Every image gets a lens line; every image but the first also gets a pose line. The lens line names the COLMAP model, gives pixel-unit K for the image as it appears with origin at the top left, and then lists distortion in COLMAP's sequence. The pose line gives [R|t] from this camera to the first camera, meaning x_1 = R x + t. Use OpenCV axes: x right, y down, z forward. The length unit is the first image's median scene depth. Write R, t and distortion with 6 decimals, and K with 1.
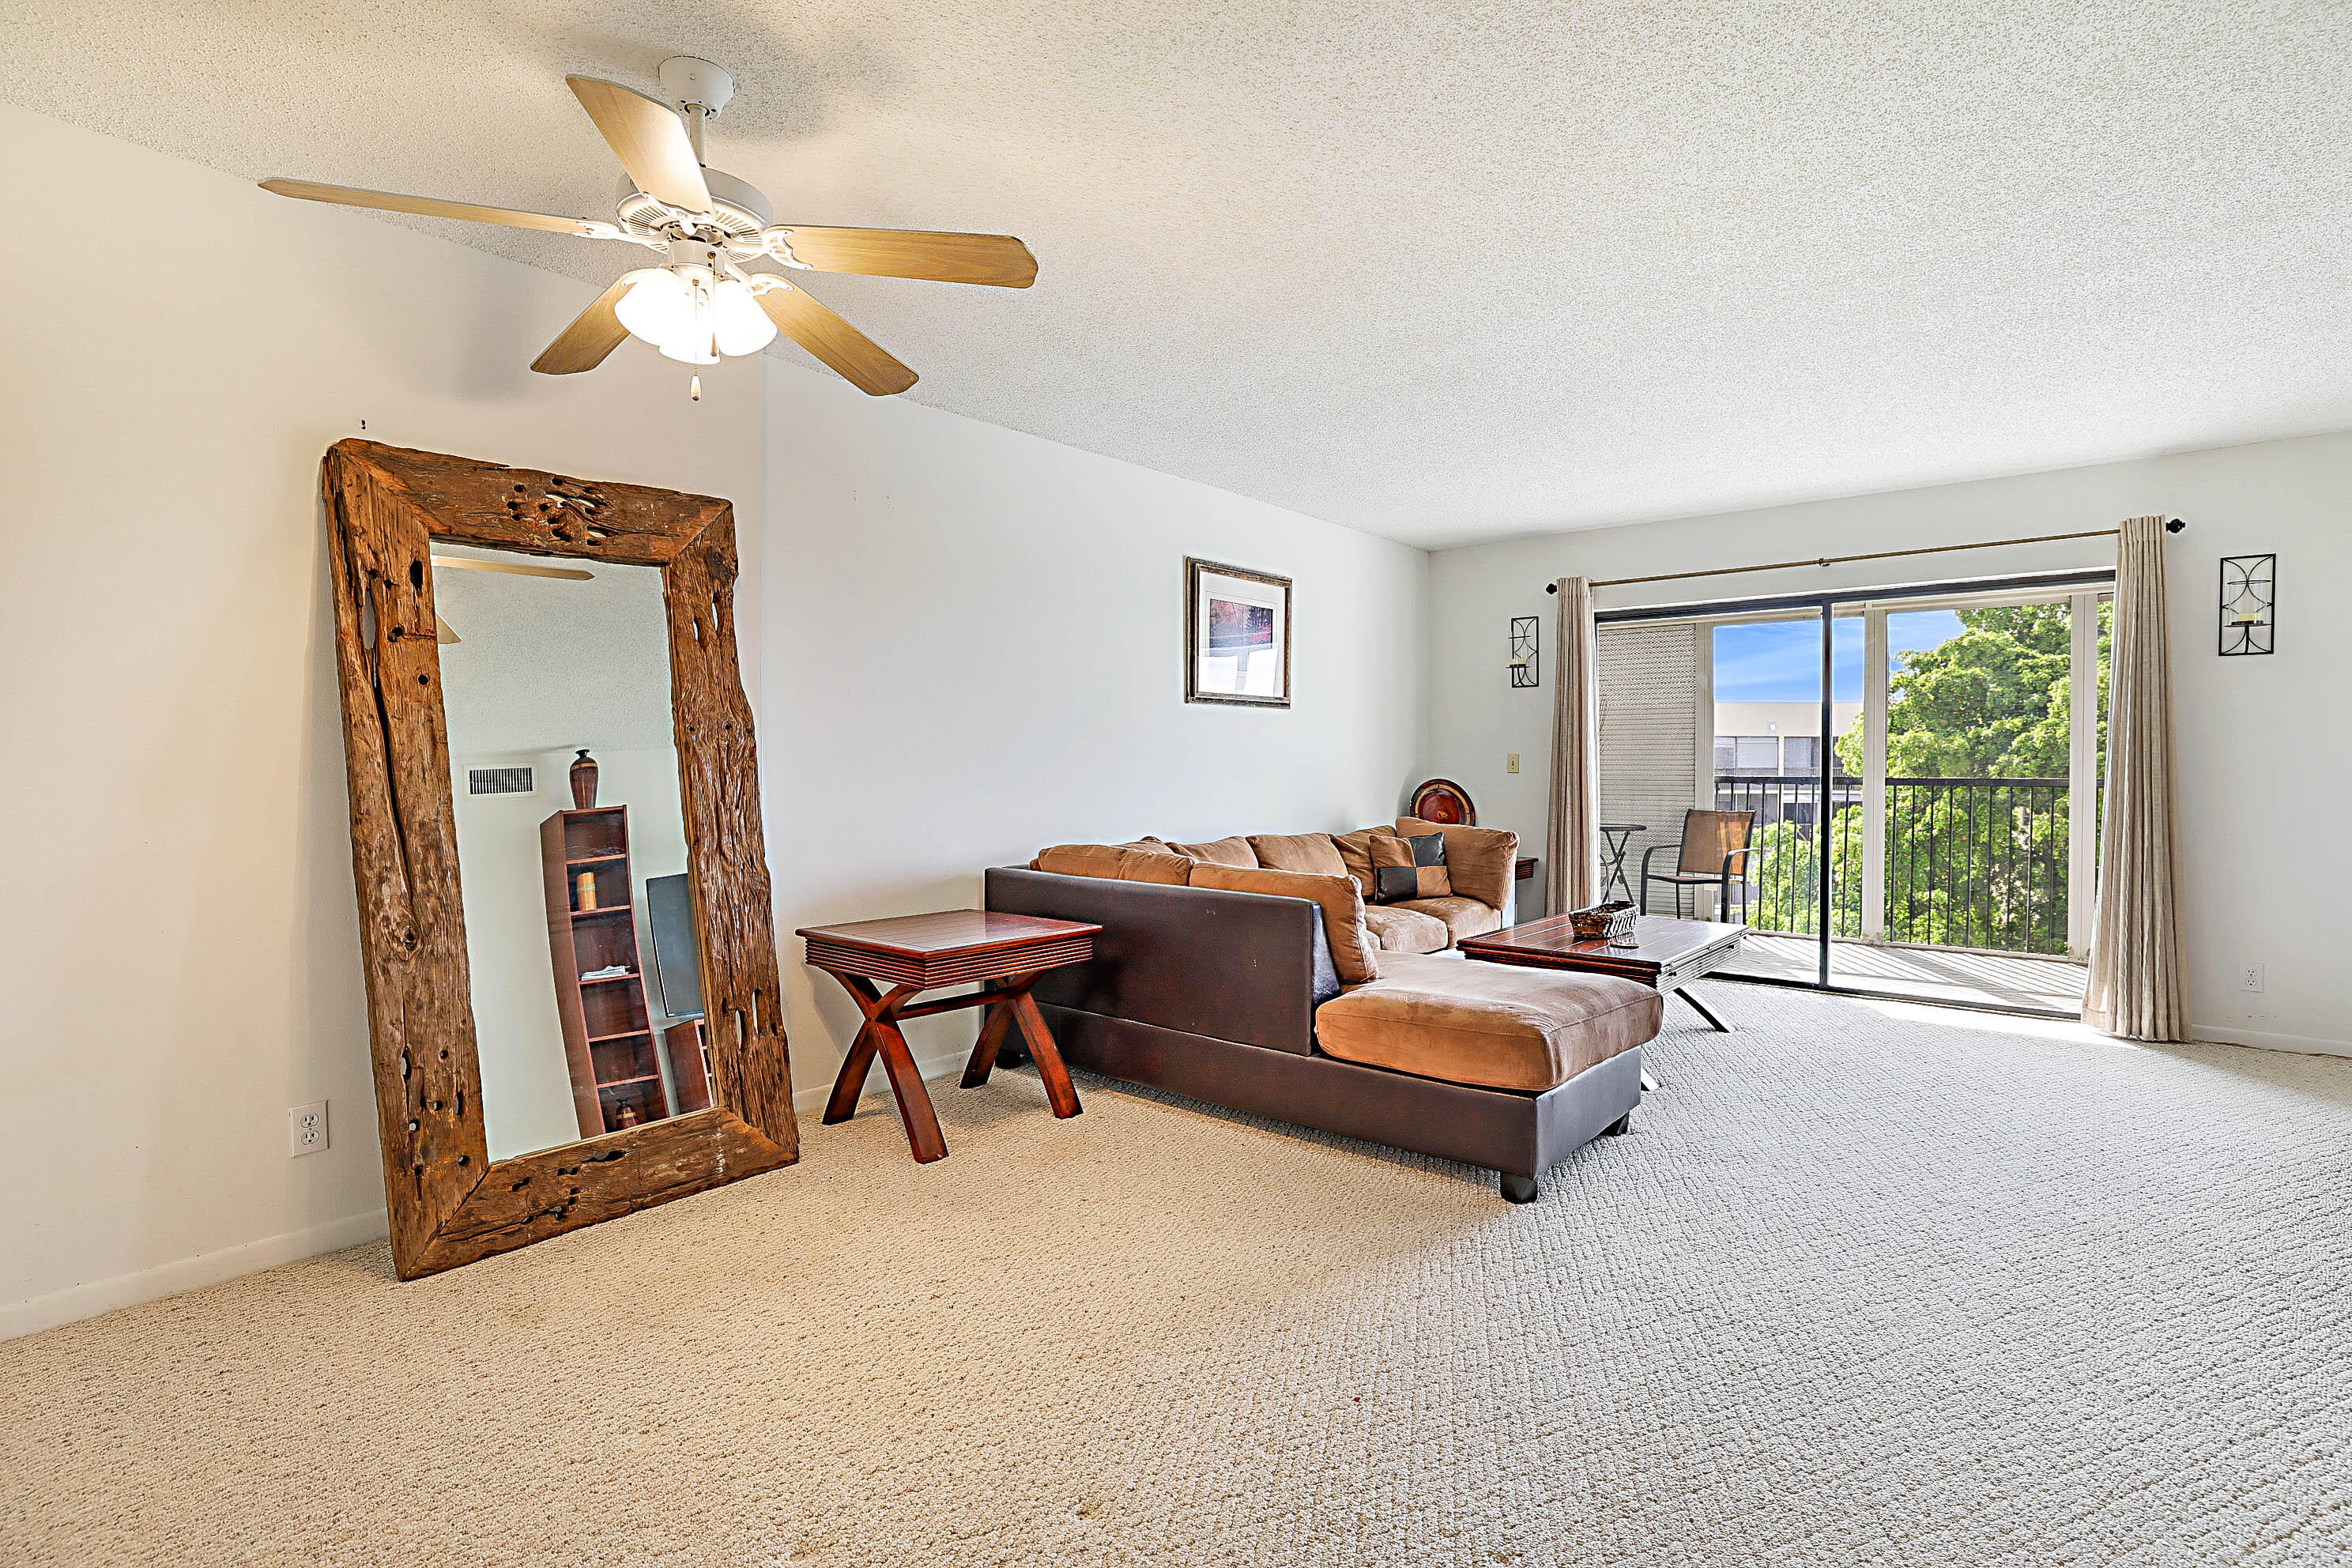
lens RADIAL K [[1156.2, 0, 1176.0], [0, 1156.2, 784.0], [0, 0, 1]] dist [-0.000674, -0.000080]
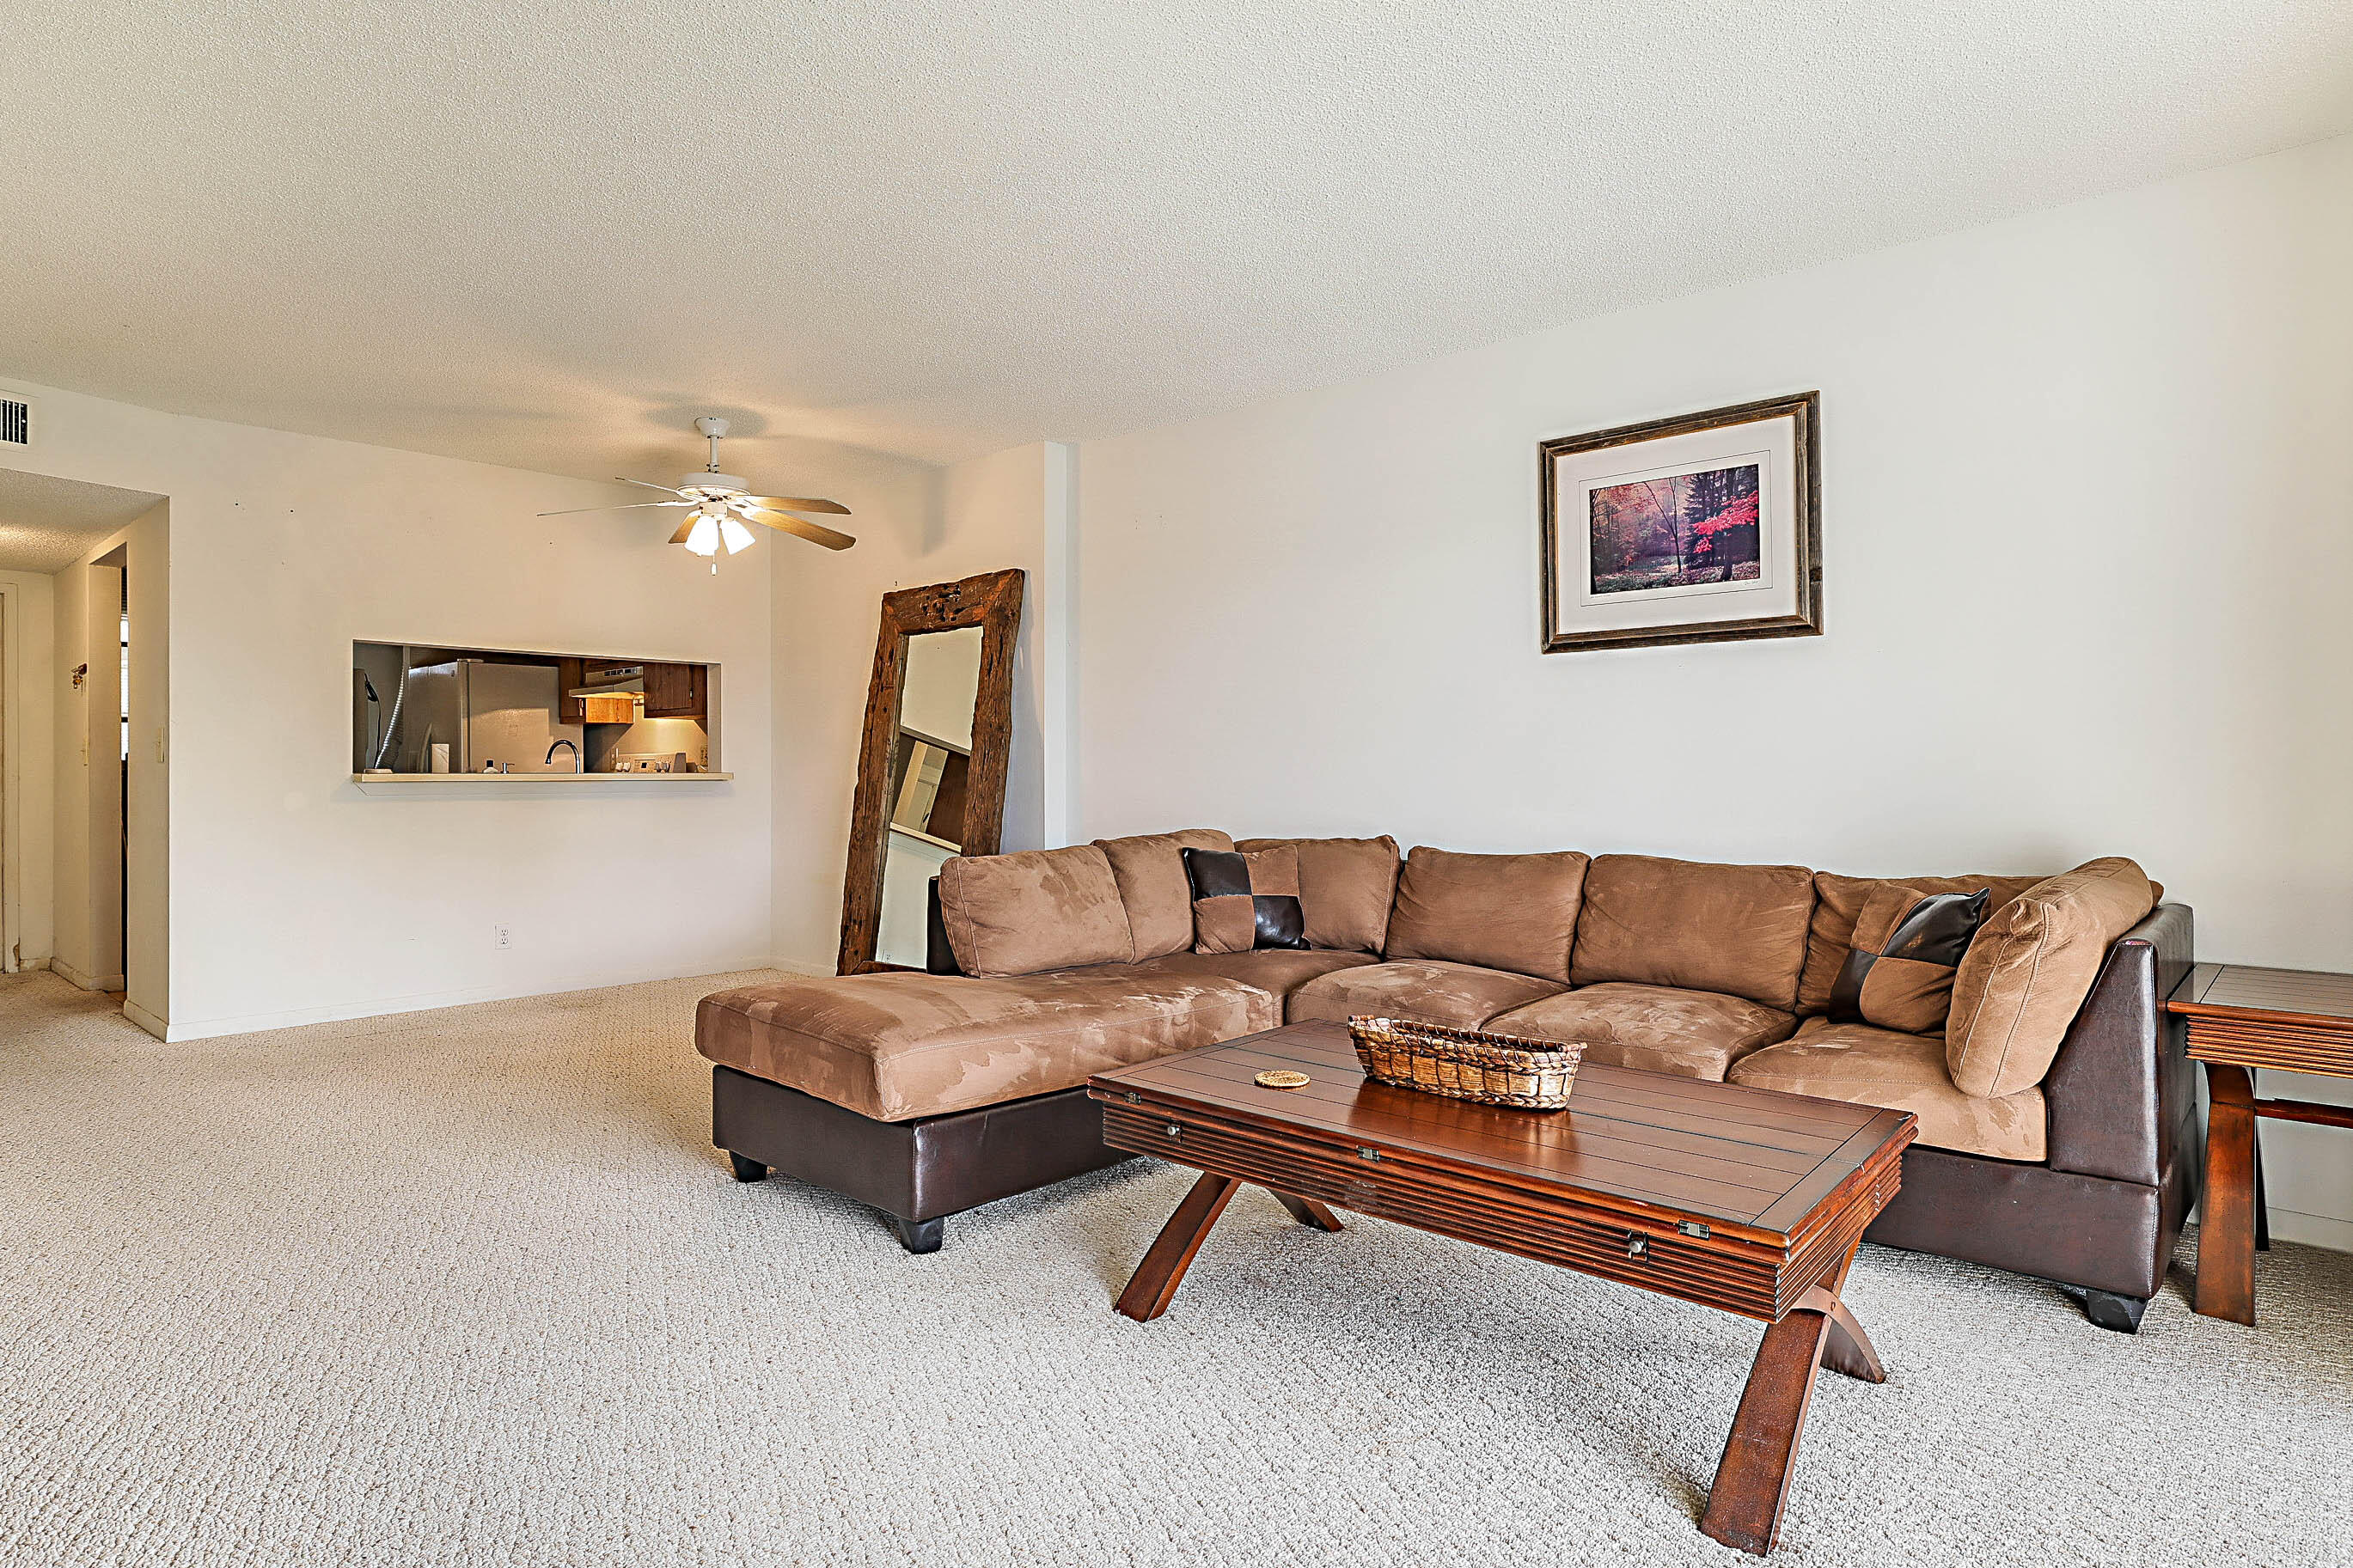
lens RADIAL K [[1276.7, 0, 1179.8], [0, 1276.7, 772.1], [0, 0, 1]] dist [0.001741, 0.002142]
pose [[-0.019340, 0.003315, -0.999807, 1.388437], [-0.012748, 0.999912, 0.003562, 0.002145], [0.999732, 0.012814, -0.019296, 1.415915]]
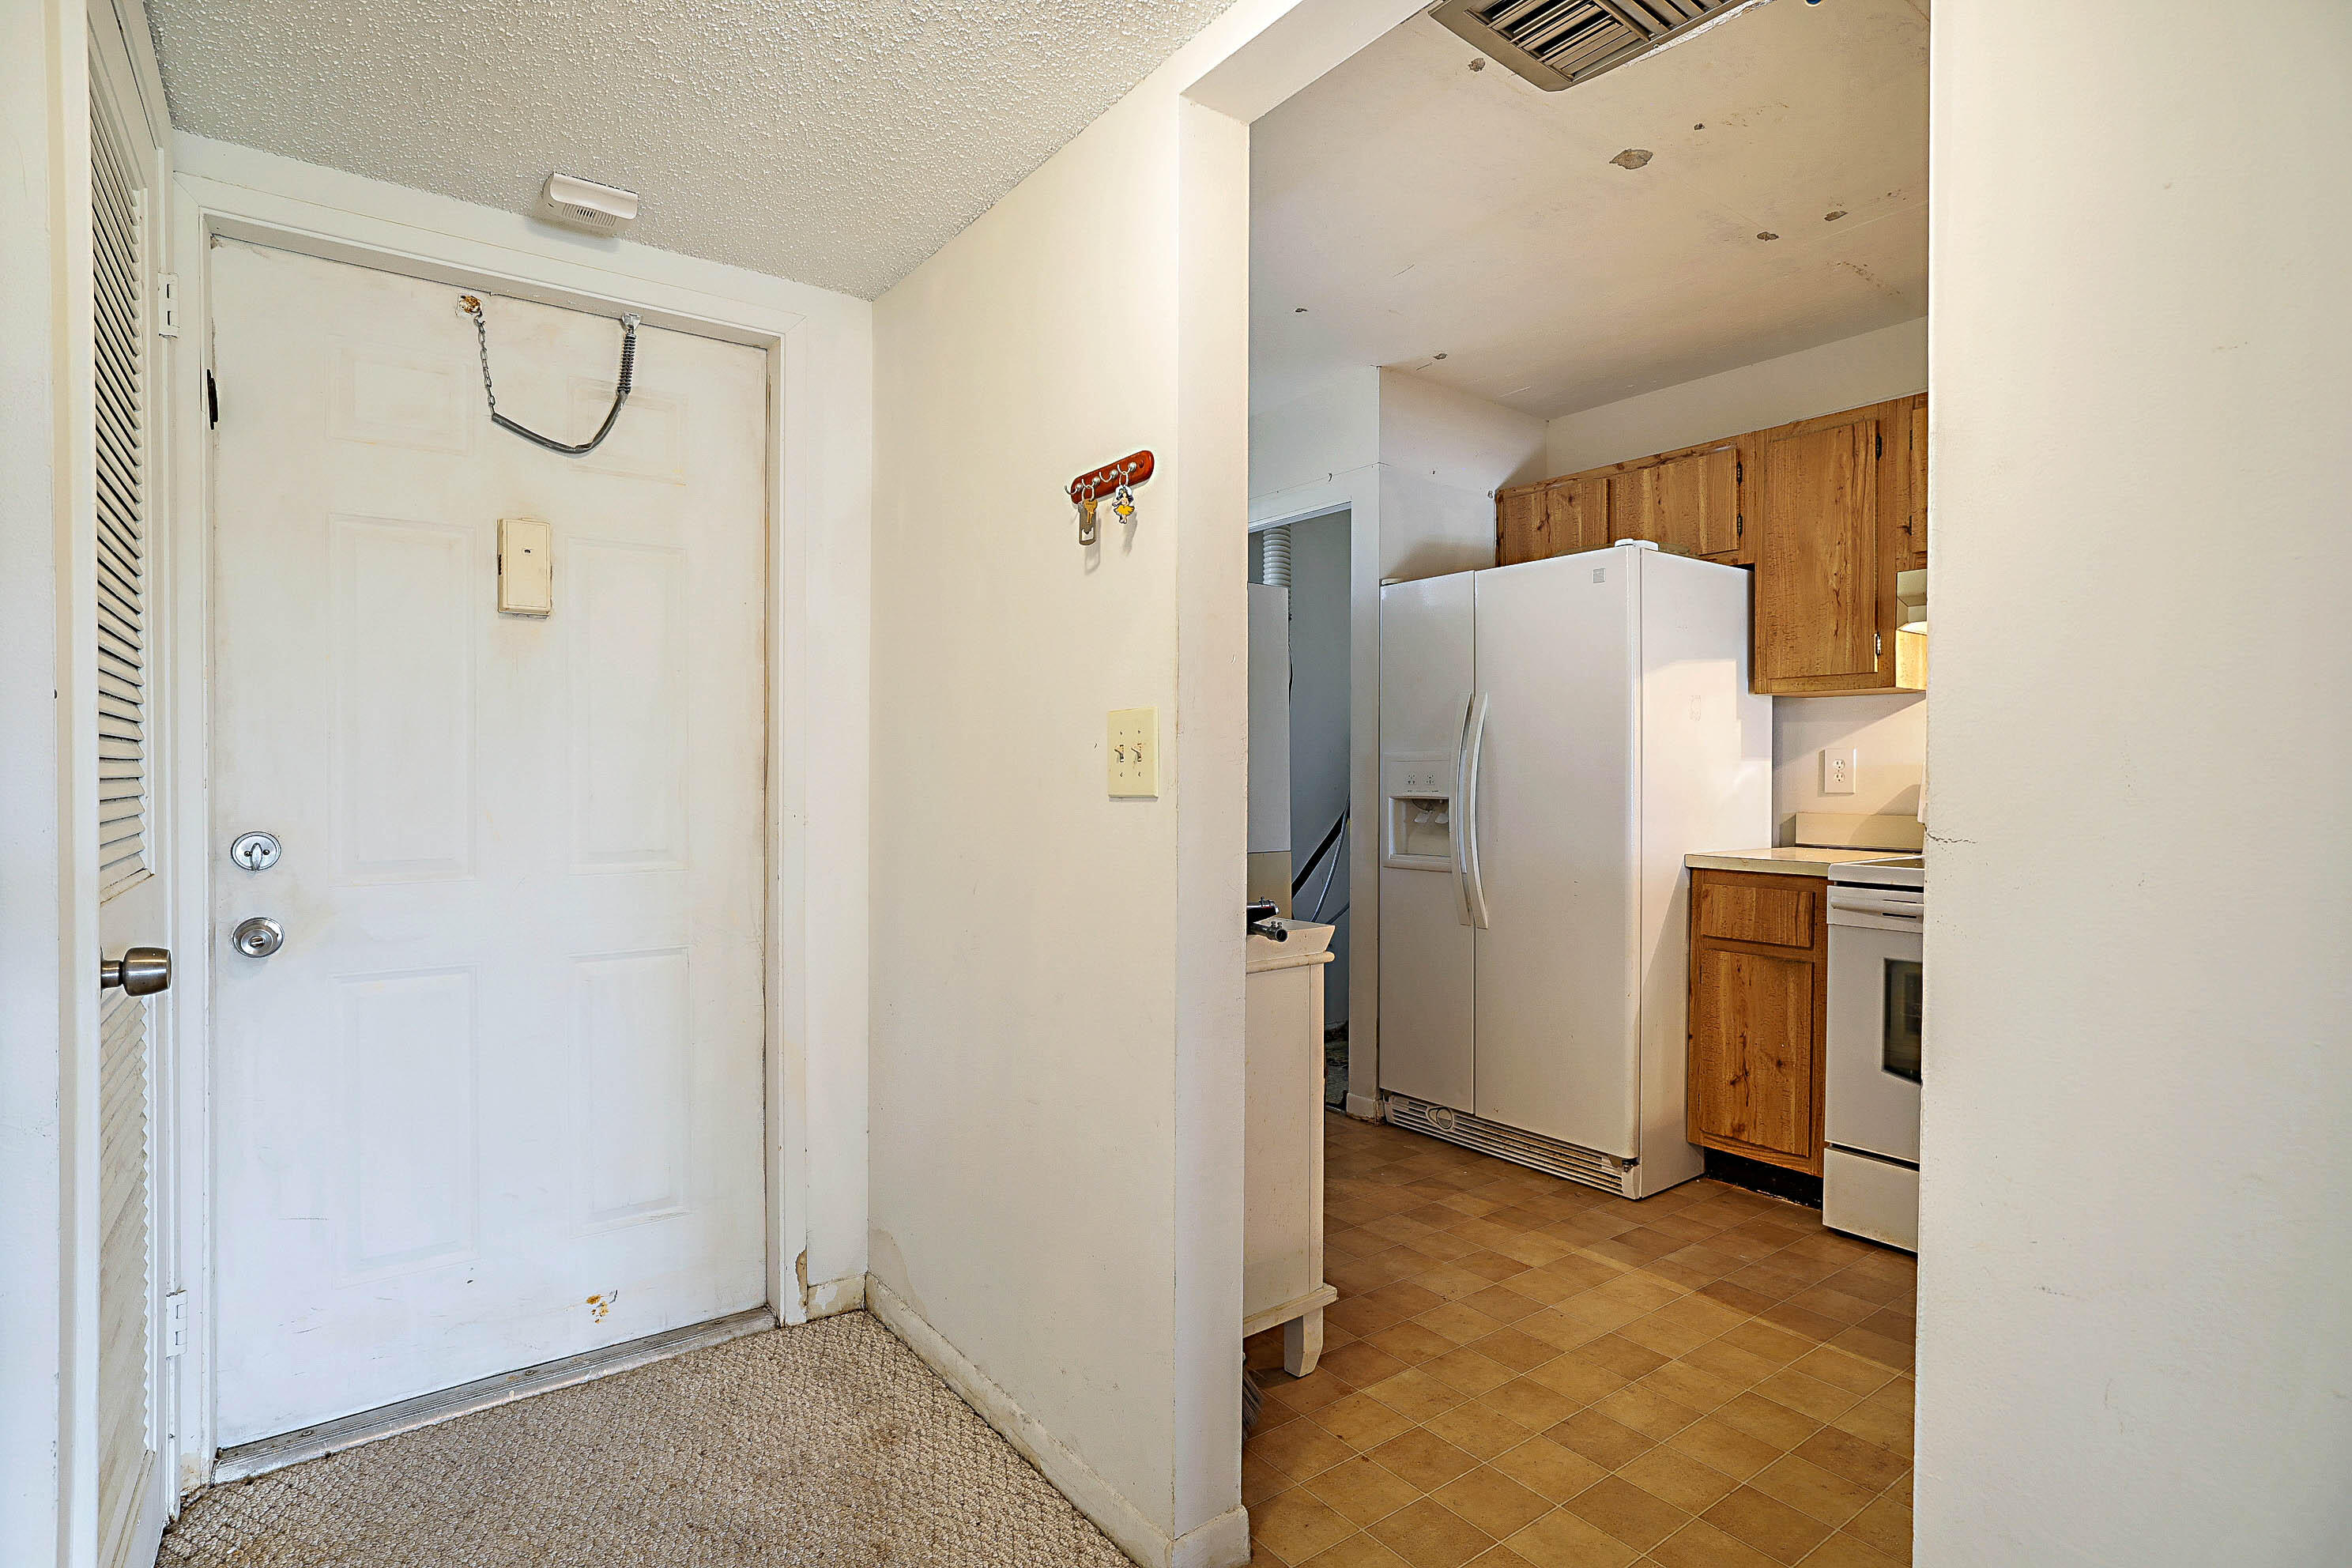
lens RADIAL K [[1156.0, 0, 1176.0], [0, 1156.0, 784.0], [0, 0, 1]] dist [-0.024312, 0.000037]
pose [[-0.213893, 0.014644, -0.976747, -0.152128], [-0.019736, 0.999619, 0.019309, 0.001540], [0.976658, 0.023407, -0.213523, -0.298126]]
